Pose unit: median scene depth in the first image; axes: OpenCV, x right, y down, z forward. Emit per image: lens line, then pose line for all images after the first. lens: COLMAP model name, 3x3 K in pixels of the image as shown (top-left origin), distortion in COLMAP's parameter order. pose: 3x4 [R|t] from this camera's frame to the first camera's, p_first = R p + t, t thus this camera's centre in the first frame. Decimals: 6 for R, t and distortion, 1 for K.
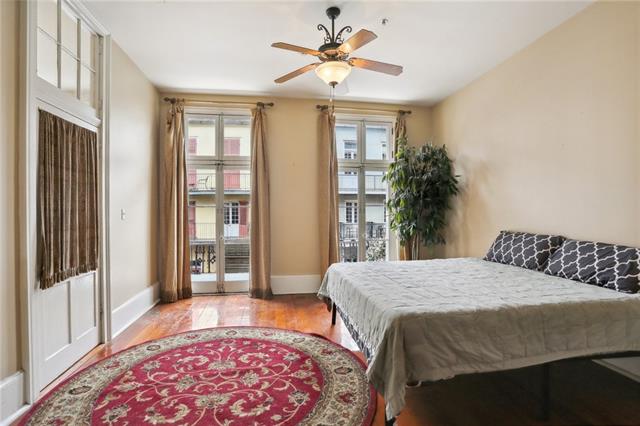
lens RADIAL K [[330.3, 0, 320.0], [0, 330.3, 213.0], [0, 0, 1]] dist [-0.000983, -0.000159]
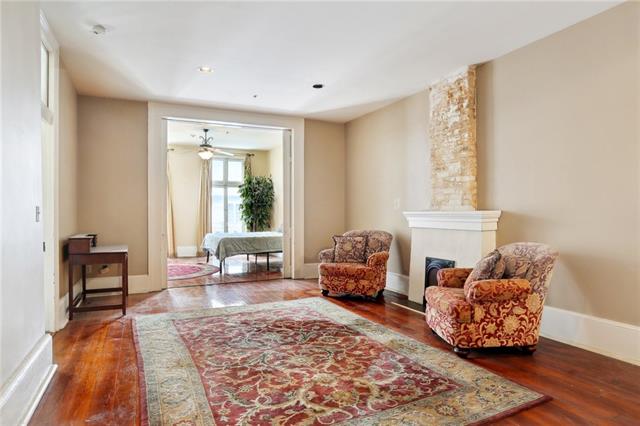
lens RADIAL K [[390.1, 0, 319.3], [0, 390.1, 222.7], [0, 0, 1]] dist [-0.001499, -0.000195]
pose [[0.957464, -0.002001, 0.288544, 0.004846], [-0.003909, 0.999794, 0.019906, 0.018924], [-0.288525, -0.020187, 0.957260, -1.210810]]
